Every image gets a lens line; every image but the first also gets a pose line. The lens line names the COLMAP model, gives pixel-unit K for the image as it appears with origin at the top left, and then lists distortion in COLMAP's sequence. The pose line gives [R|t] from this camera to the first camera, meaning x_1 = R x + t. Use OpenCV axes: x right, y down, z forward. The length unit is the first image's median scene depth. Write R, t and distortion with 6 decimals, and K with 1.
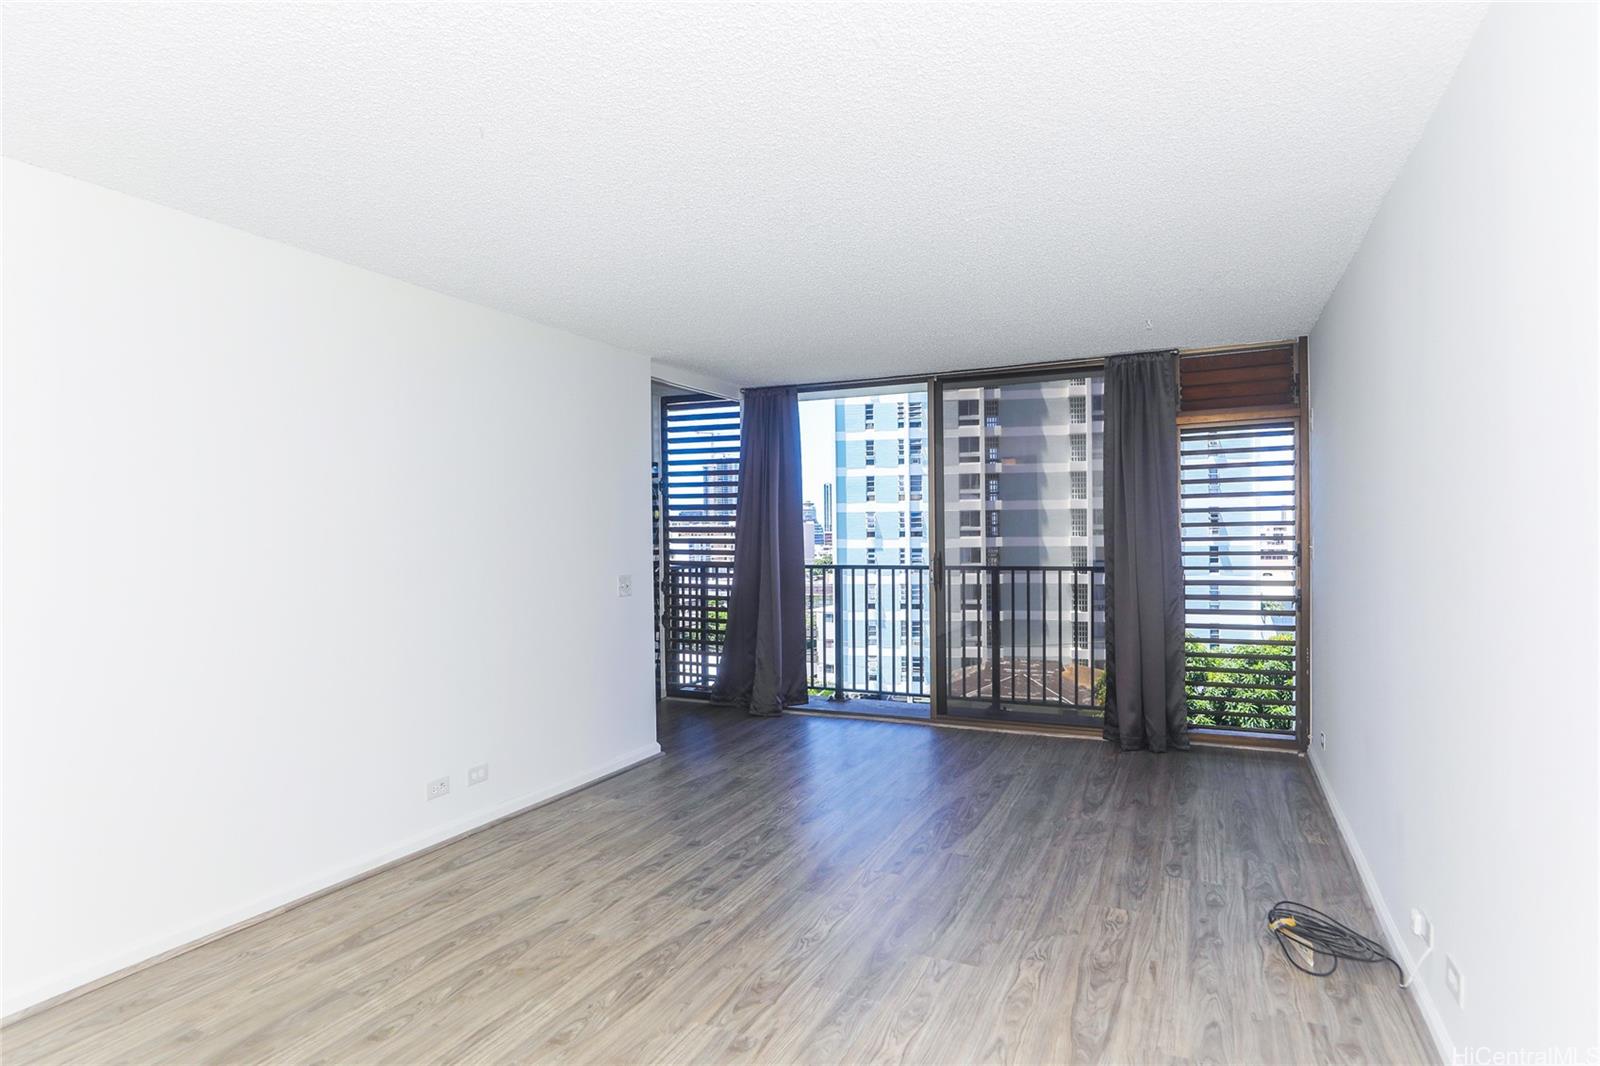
lens RADIAL K [[855.2, 0, 800.0], [0, 855.2, 533.0], [0, 0, 1]] dist [-0.010476, 0.000569]
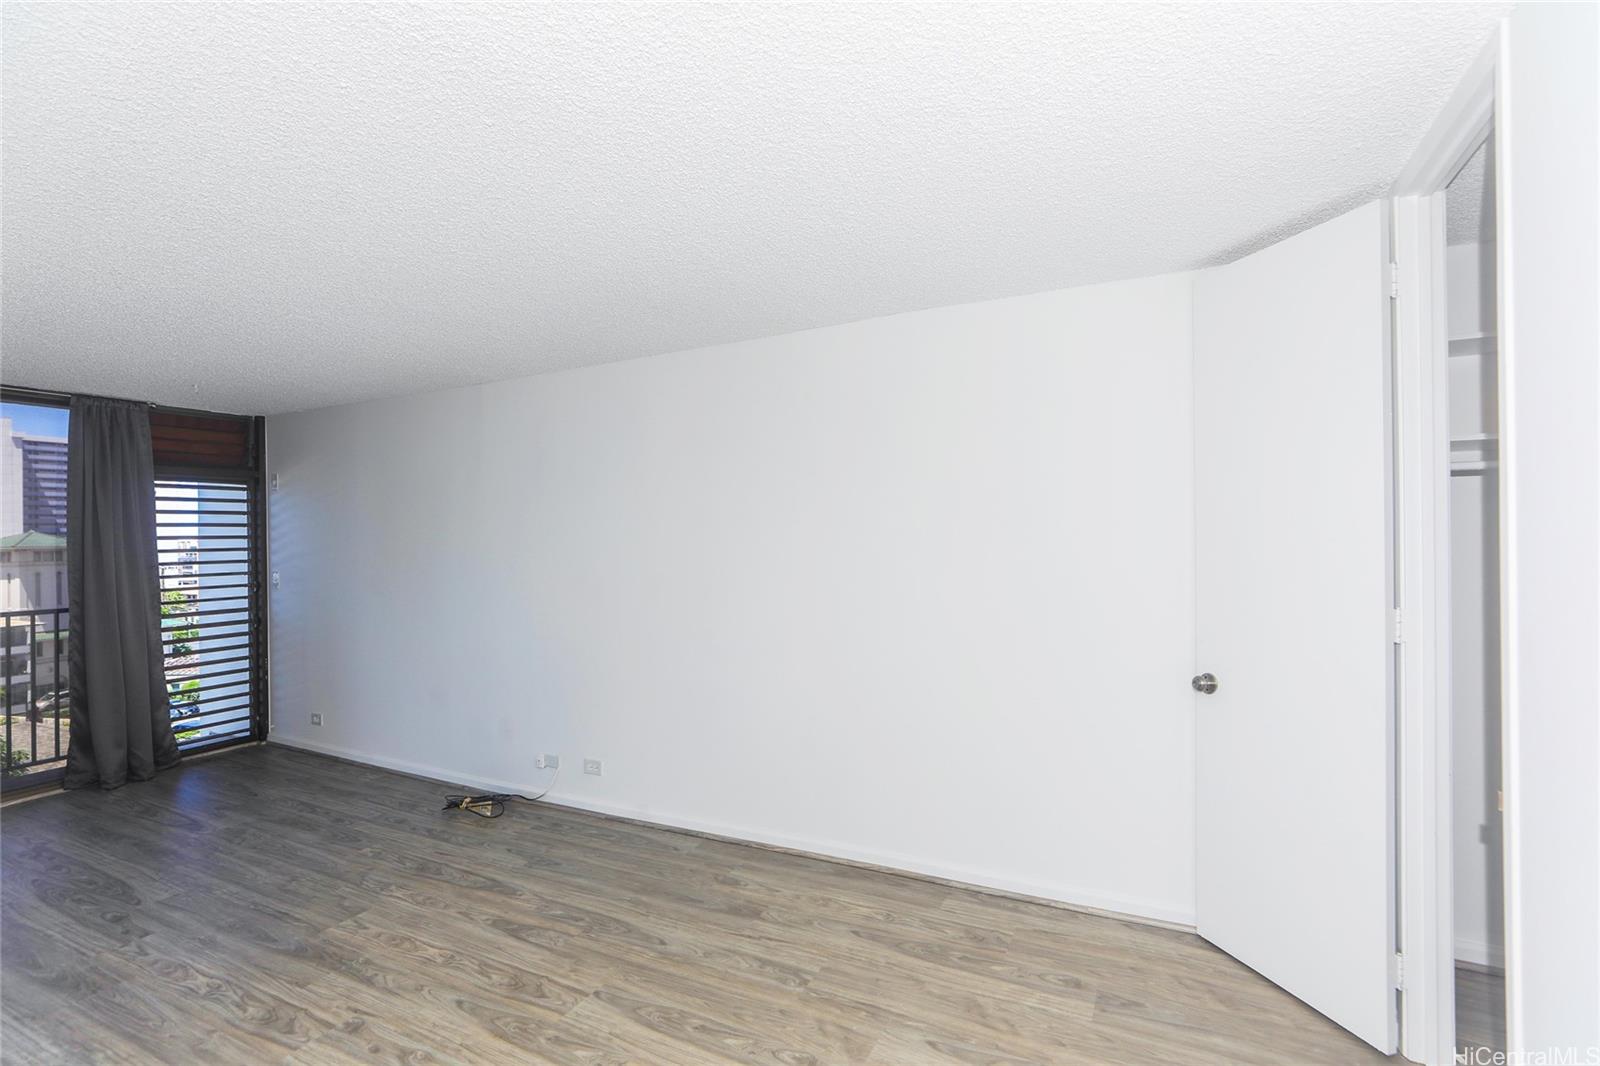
lens RADIAL K [[734.9, 0, 802.5], [0, 734.9, 536.9], [0, 0, 1]] dist [-0.023826, 0.012276]
pose [[0.021963, 0.016923, 0.999616, -0.685456], [0.015686, 0.999728, -0.017270, -0.023914], [-0.999636, 0.016059, 0.021692, 0.232357]]
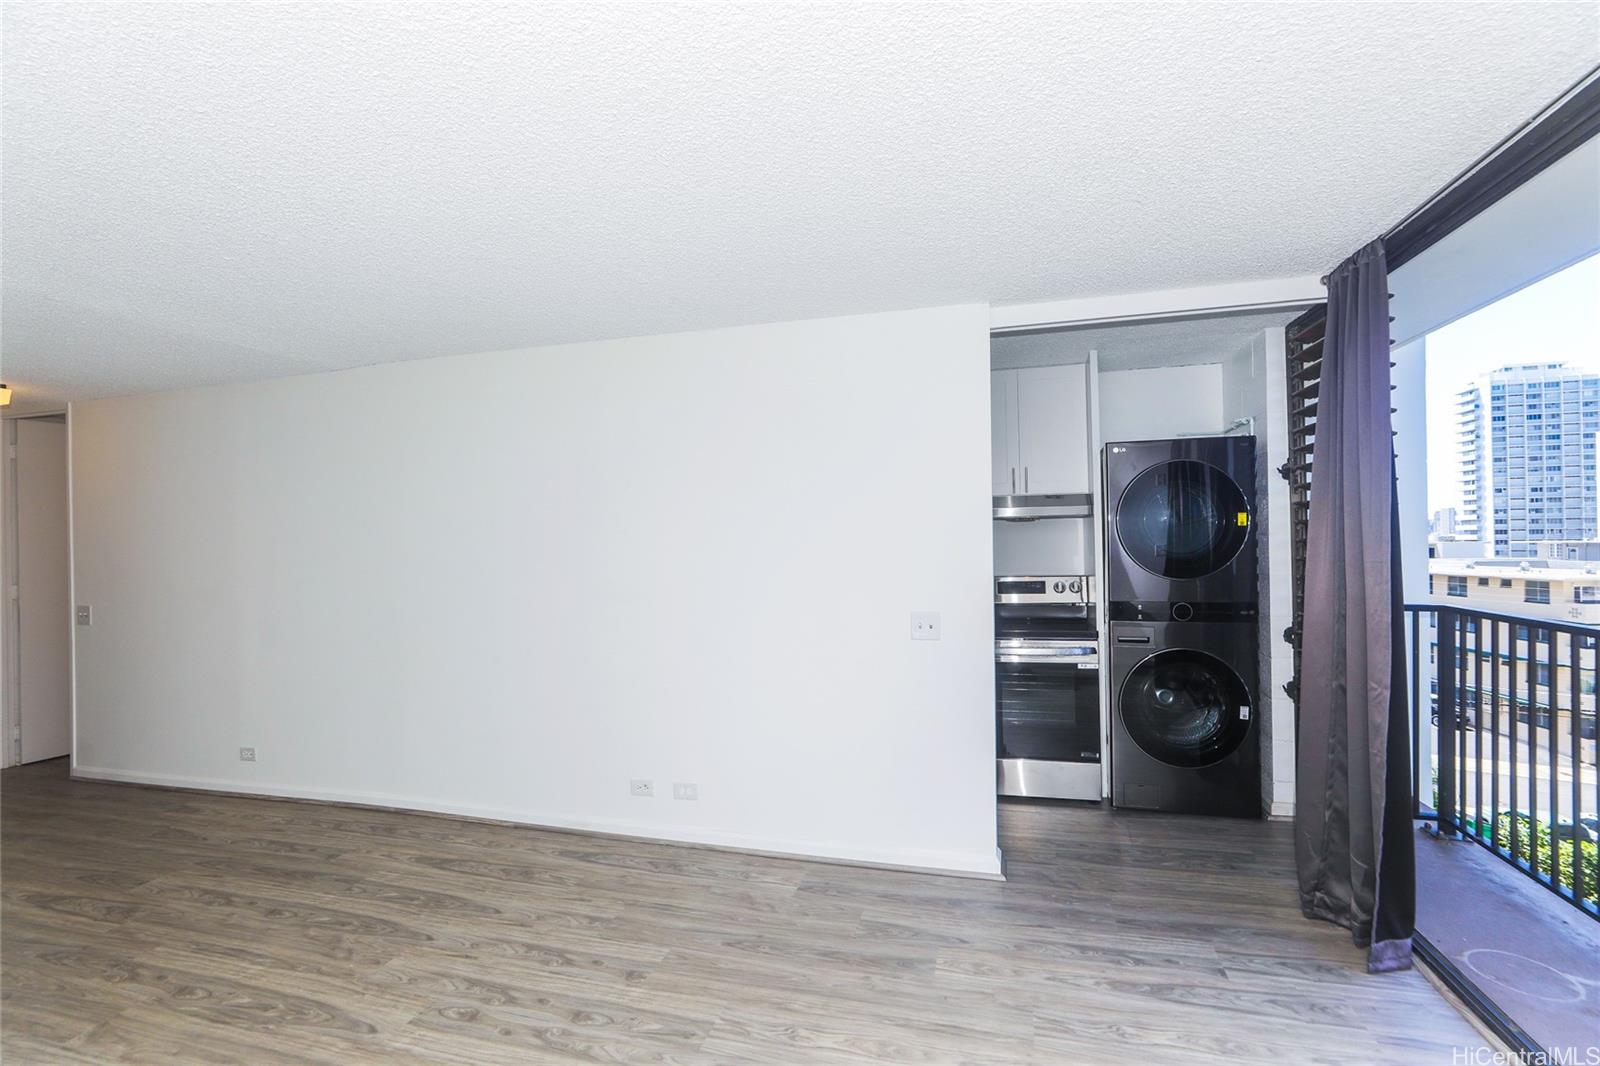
lens RADIAL K [[734.9, 0, 802.5], [0, 734.9, 536.9], [0, 0, 1]] dist [-0.023826, 0.012276]
pose [[0.166128, 0.006198, -0.986085, 0.583128], [0.013663, 0.999870, 0.008587, -0.033266], [0.986010, -0.014899, 0.166022, 1.128481]]
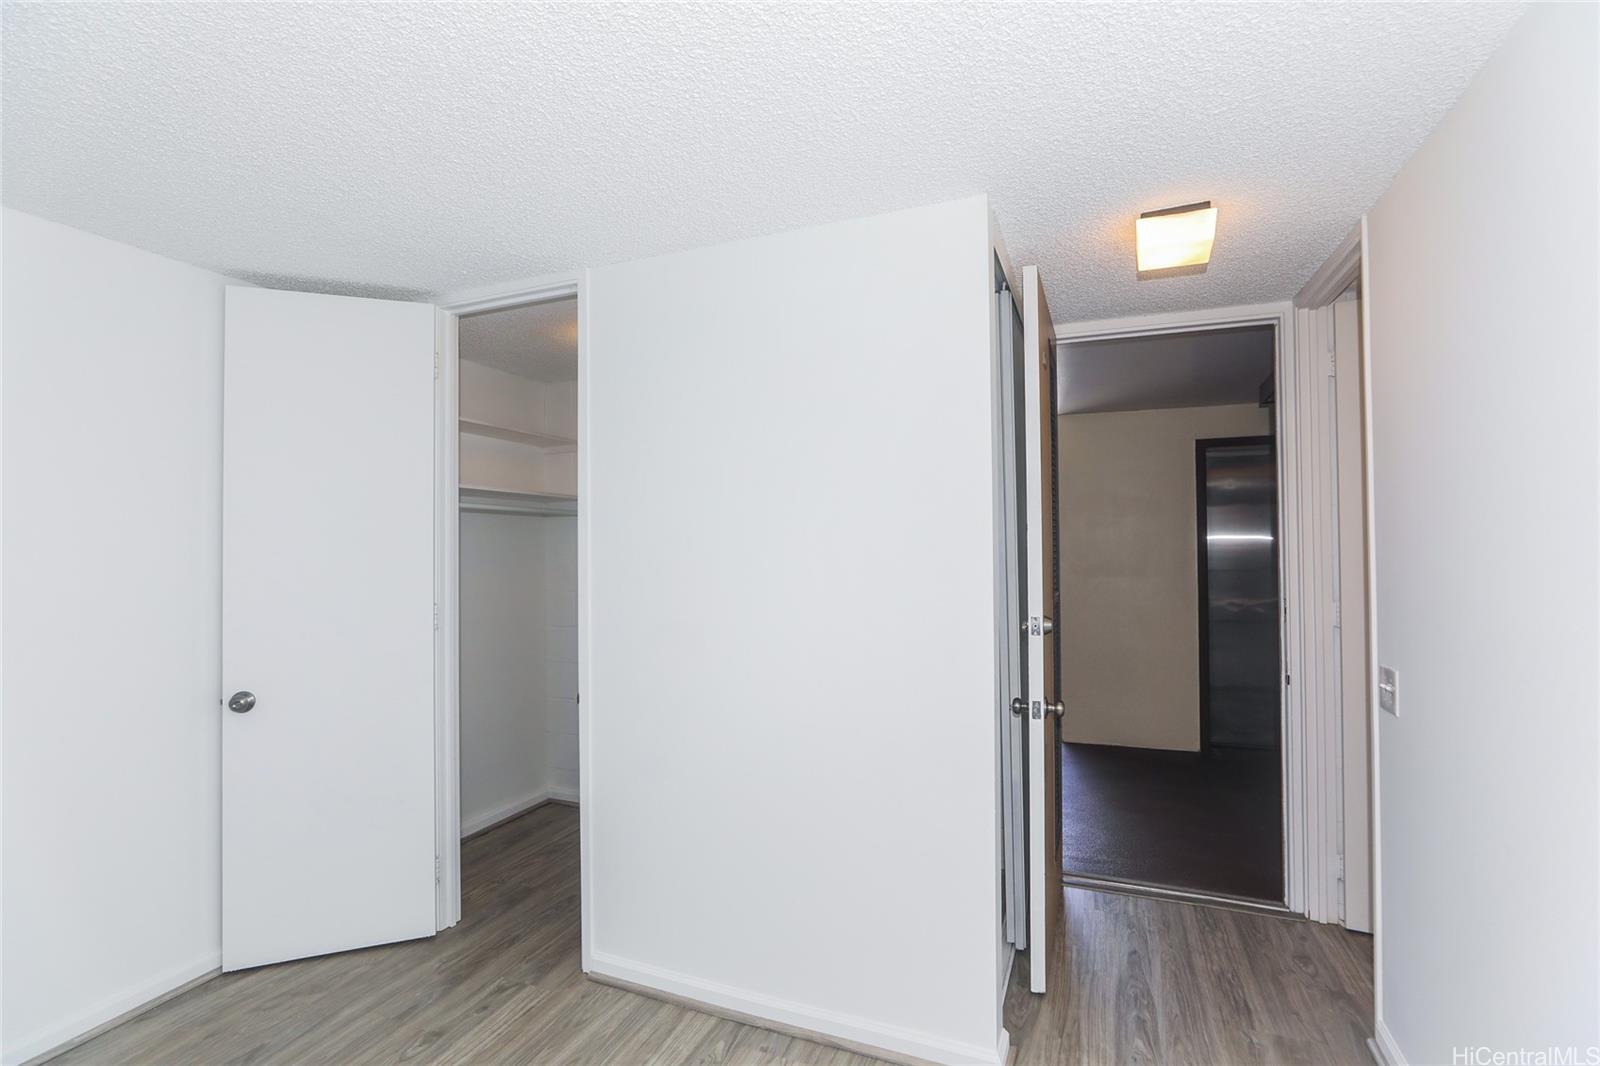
lens RADIAL K [[734.9, 0, 802.5], [0, 734.9, 536.9], [0, 0, 1]] dist [-0.023826, 0.012276]
pose [[-0.998040, 0.025611, -0.057106, -0.454461], [0.026598, 0.999509, -0.016582, -0.018728], [0.056653, -0.018068, -0.998230, 0.590885]]
